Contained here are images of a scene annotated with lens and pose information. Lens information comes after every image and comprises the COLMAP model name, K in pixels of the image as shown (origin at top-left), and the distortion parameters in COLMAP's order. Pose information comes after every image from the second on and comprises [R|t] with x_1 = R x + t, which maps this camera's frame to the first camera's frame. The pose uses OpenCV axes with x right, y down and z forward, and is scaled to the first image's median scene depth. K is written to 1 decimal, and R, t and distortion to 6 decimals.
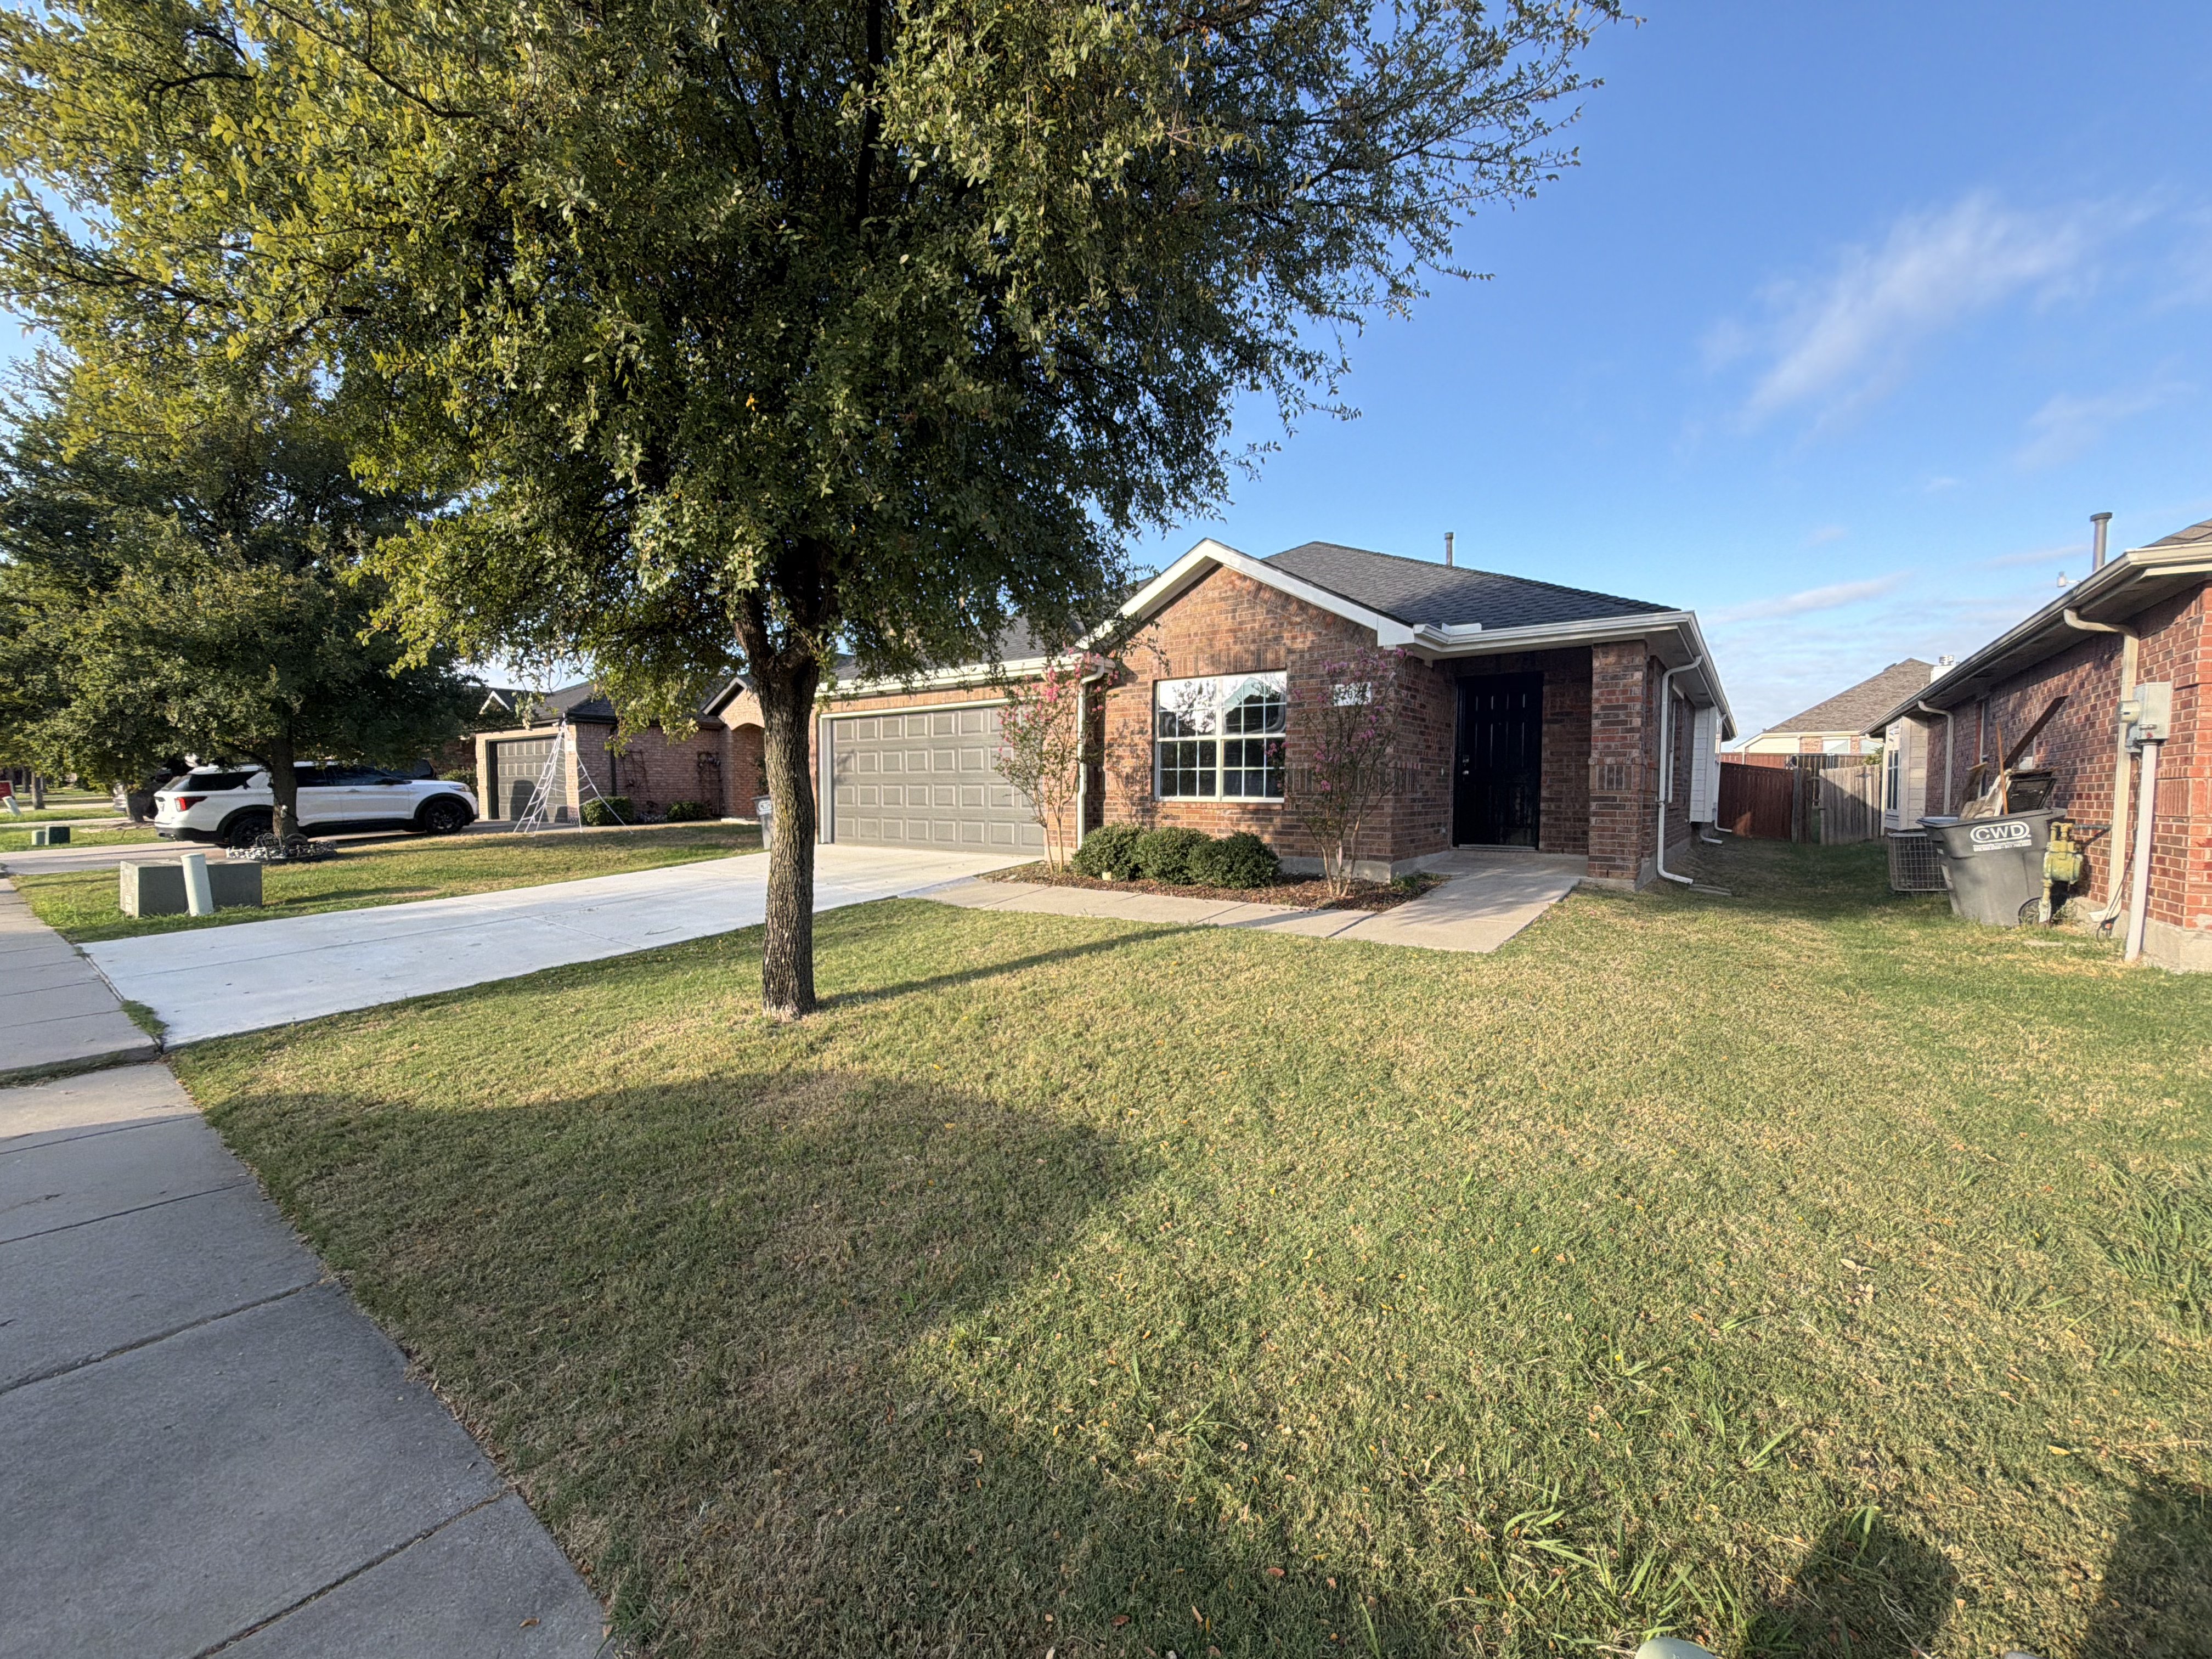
lens RADIAL K [[884.0, 0, 1106.0], [0, 884.0, 829.5], [0, 0, 1]] dist [-0.000049, 0.000076]
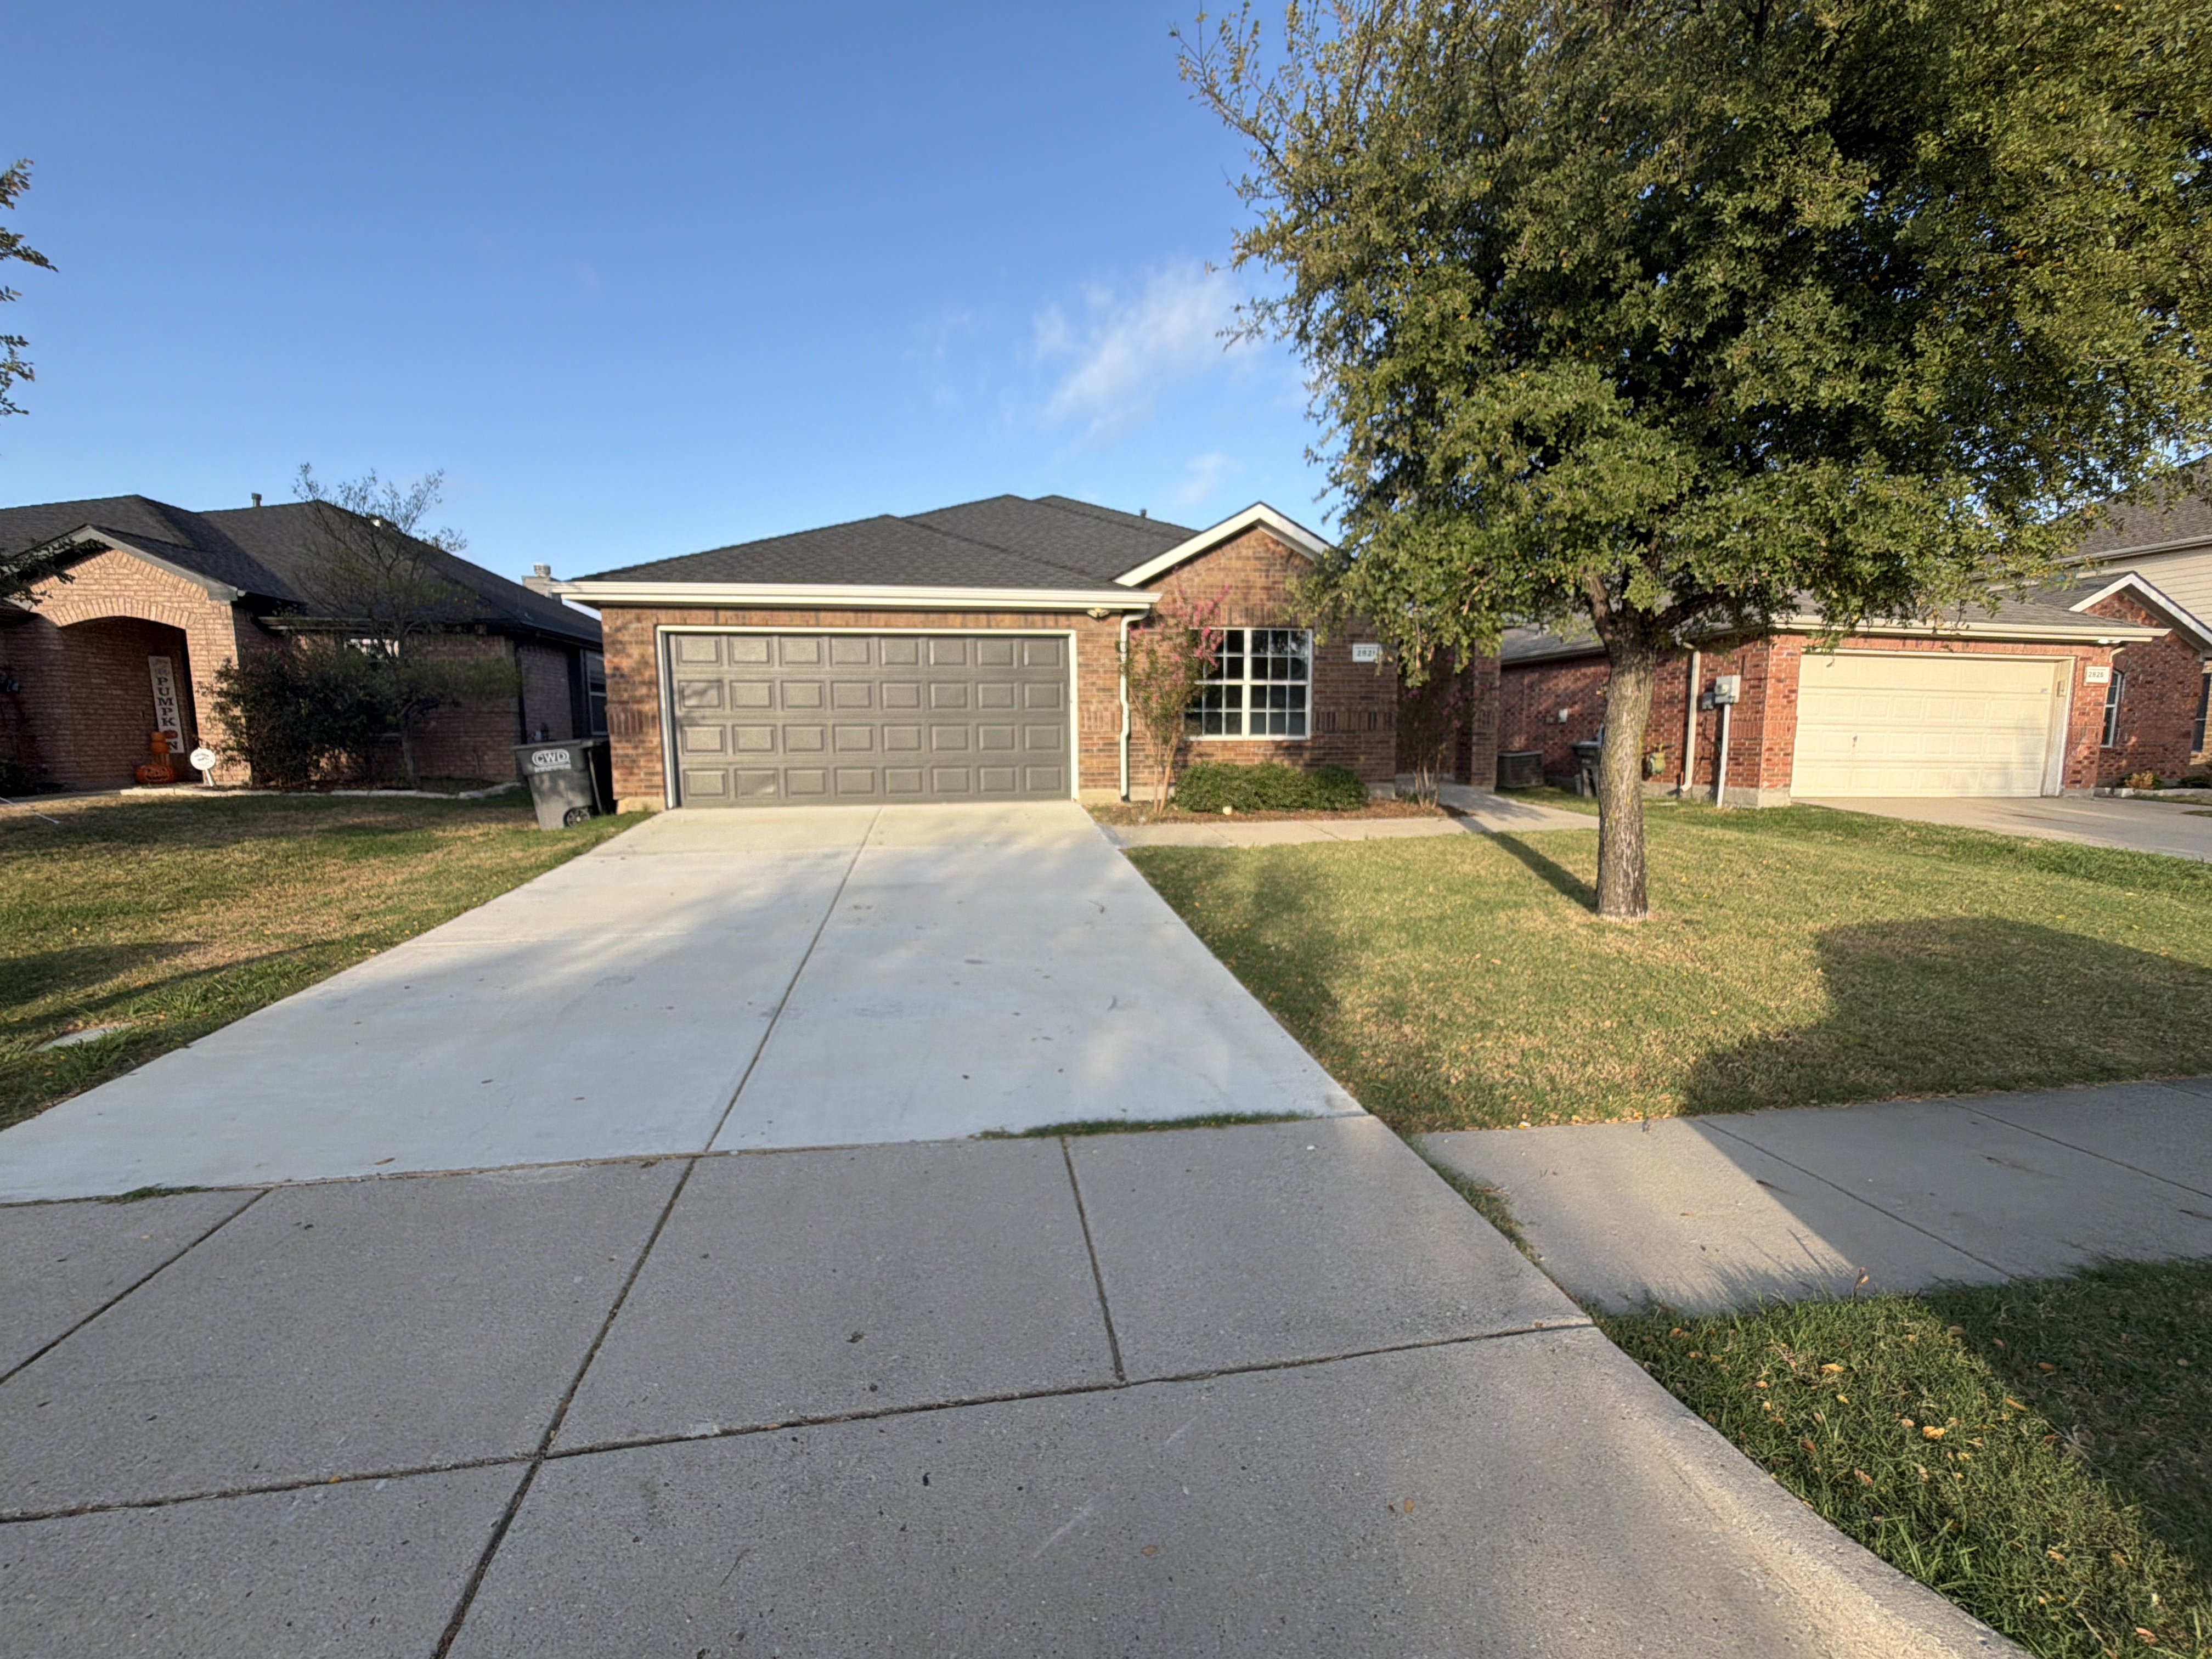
lens RADIAL K [[886.4, 0, 1105.1], [0, 886.4, 827.8], [0, 0, 1]] dist [-0.000891, 0.000300]
pose [[0.691232, -0.081731, 0.717996, -1.927670], [0.039351, 0.996366, 0.075534, -0.028607], [-0.721560, -0.023958, 0.691937, 0.809071]]
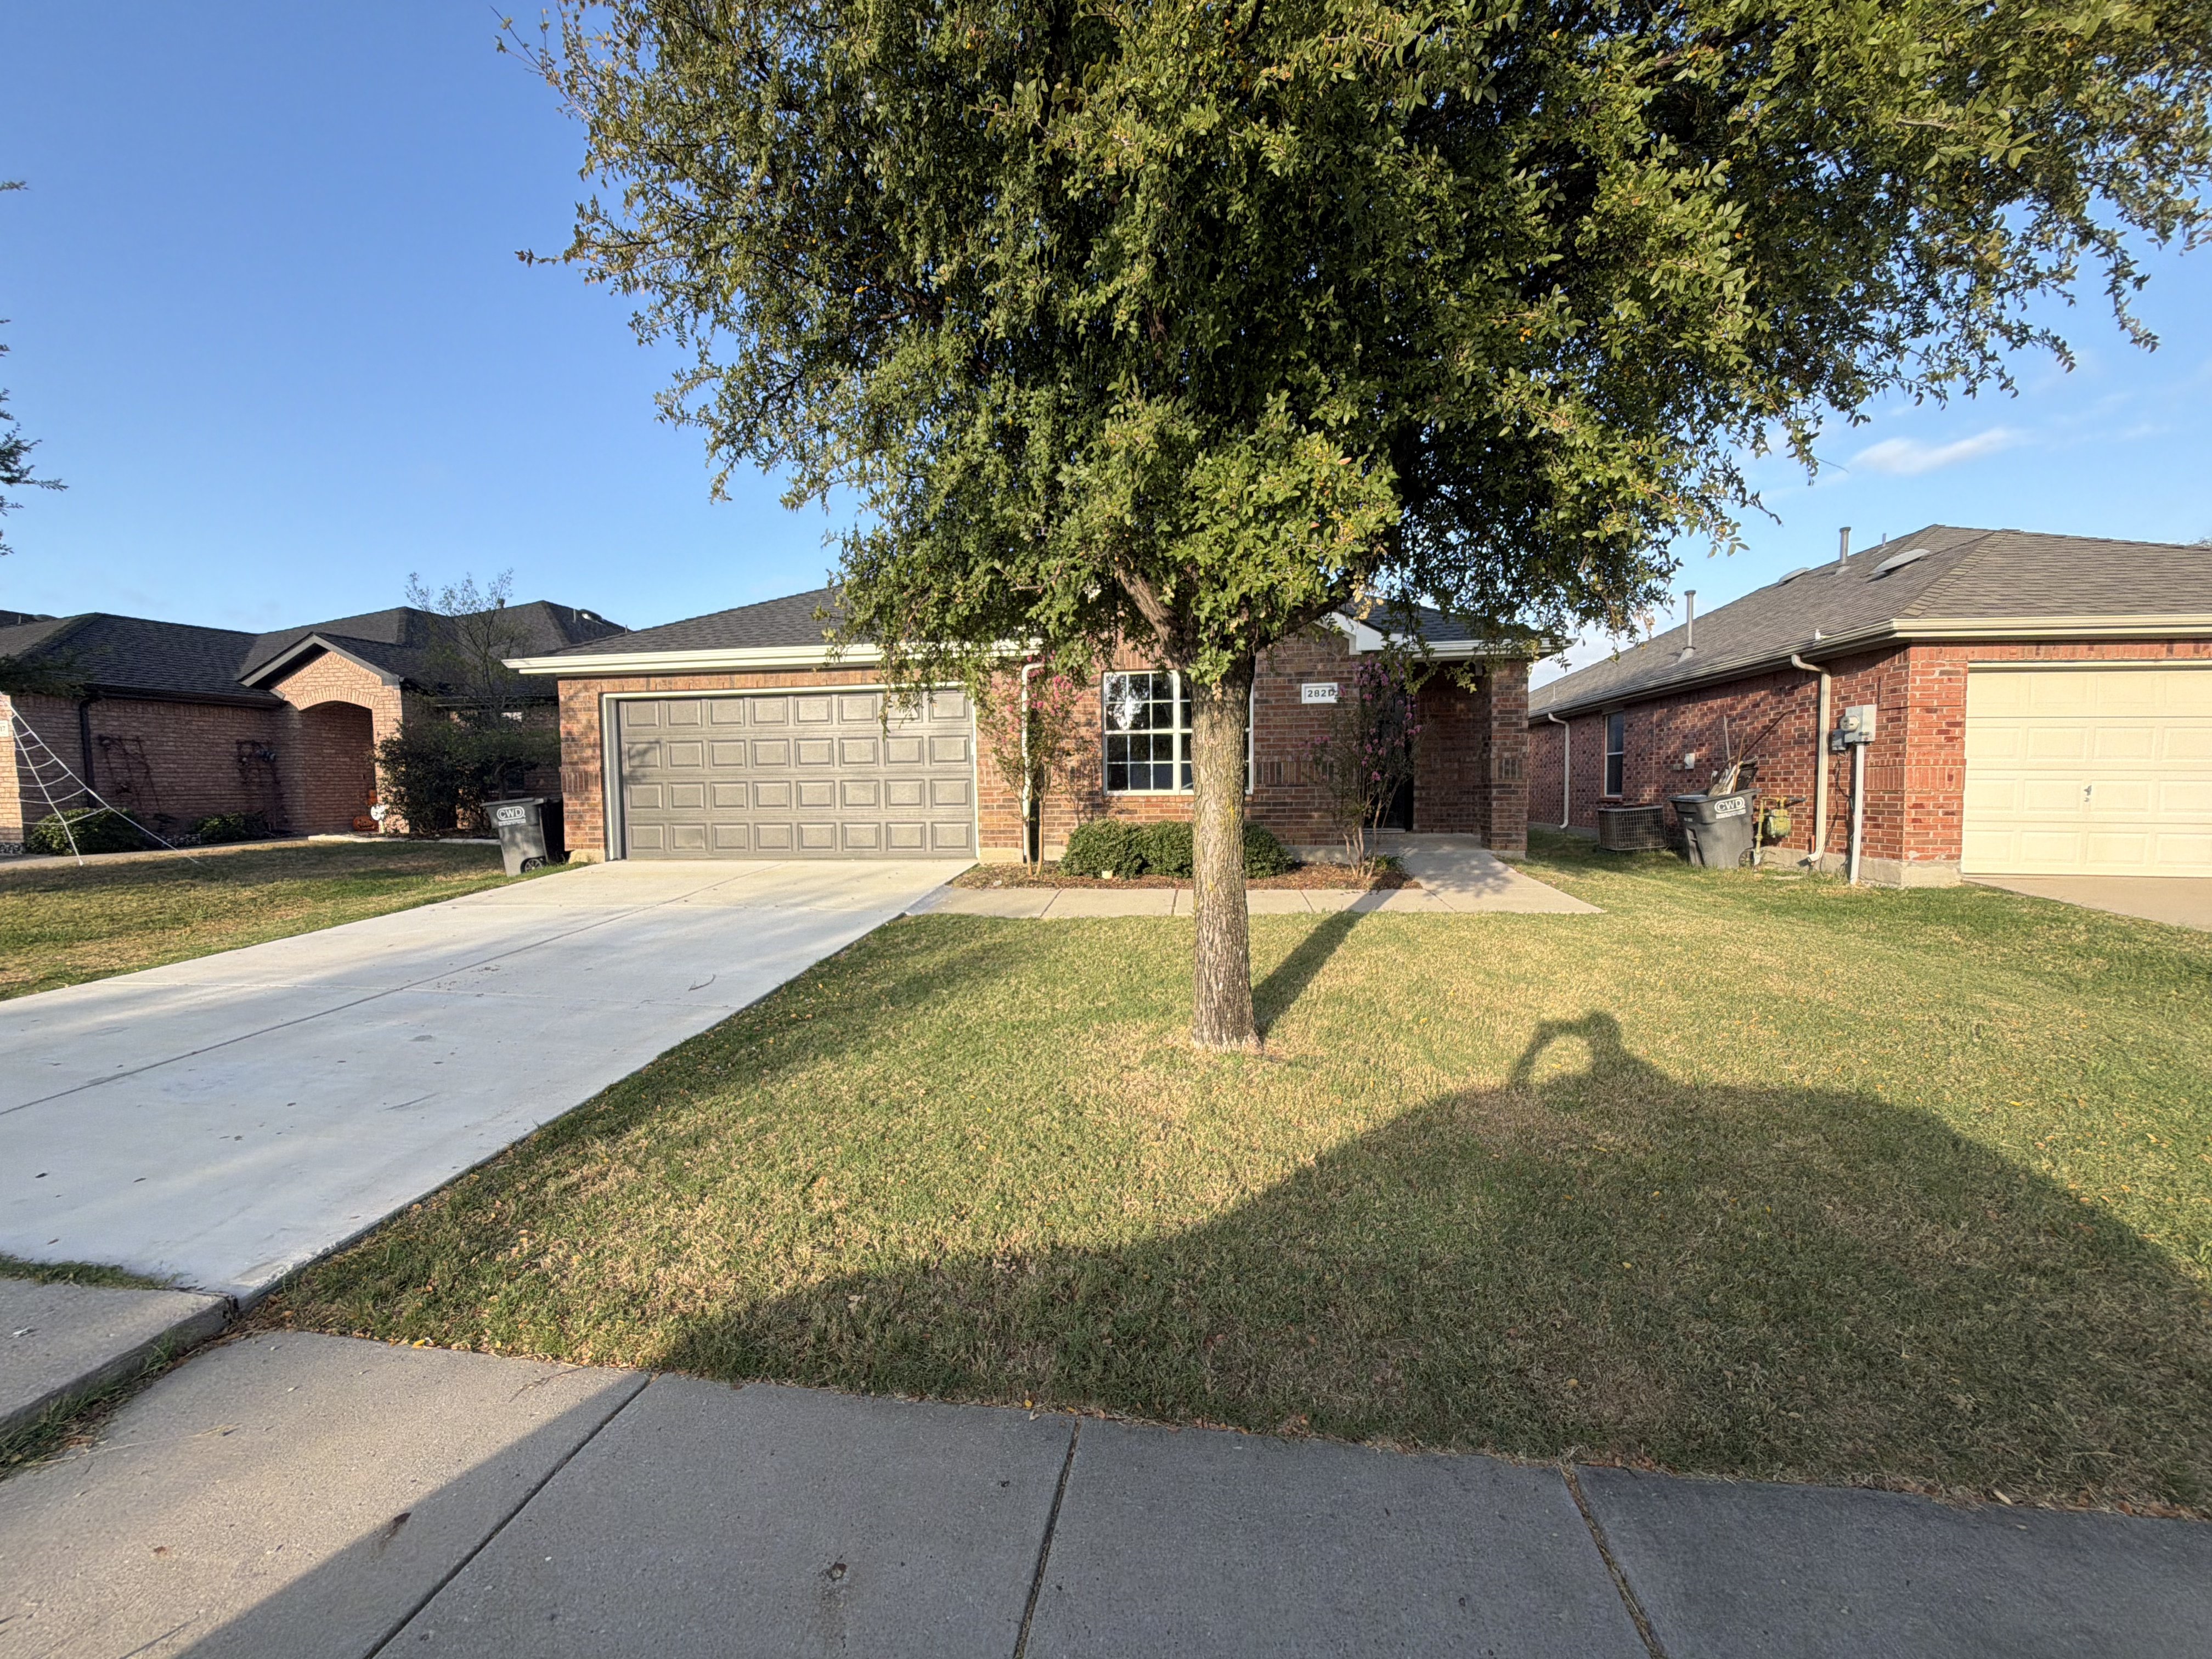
lens RADIAL K [[883.2, 0, 1106.0], [0, 883.2, 829.5], [0, 0, 1]] dist [-0.000302, 0.000231]
pose [[0.877736, -0.036251, 0.477772, -1.003156], [0.034860, 0.999323, 0.011780, -0.015596], [-0.477876, 0.006316, 0.878405, 0.363265]]
